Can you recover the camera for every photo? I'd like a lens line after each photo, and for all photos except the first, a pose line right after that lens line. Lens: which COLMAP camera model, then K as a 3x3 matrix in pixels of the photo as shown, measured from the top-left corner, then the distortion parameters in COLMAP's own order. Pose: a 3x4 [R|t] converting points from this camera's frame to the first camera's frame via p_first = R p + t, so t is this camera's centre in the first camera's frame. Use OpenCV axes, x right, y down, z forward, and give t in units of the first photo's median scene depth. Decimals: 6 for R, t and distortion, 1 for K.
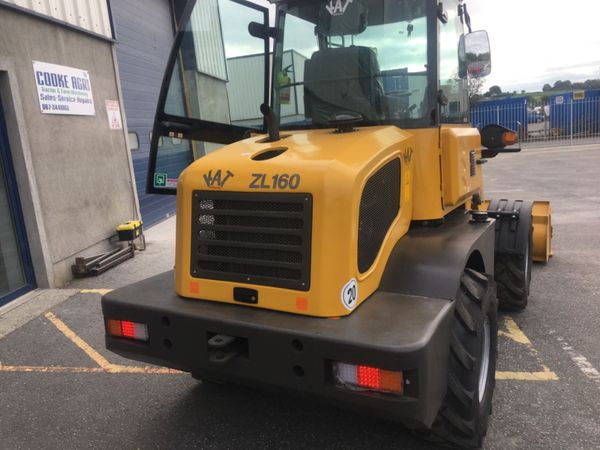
lens RADIAL K [[507.3, 0, 300.0], [0, 507.3, 225.0], [0, 0, 1]] dist [0.077081, -0.006029]
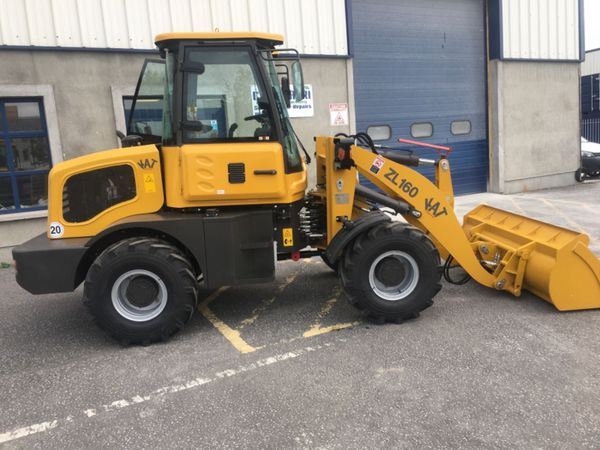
lens RADIAL K [[507.3, 0, 300.0], [0, 507.3, 225.0], [0, 0, 1]] dist [0.077081, -0.006029]
pose [[0.534802, 0.162741, -0.829157, 0.778676], [-0.130667, 0.985402, 0.109128, -0.070738], [0.834813, 0.049982, 0.548260, 0.239163]]
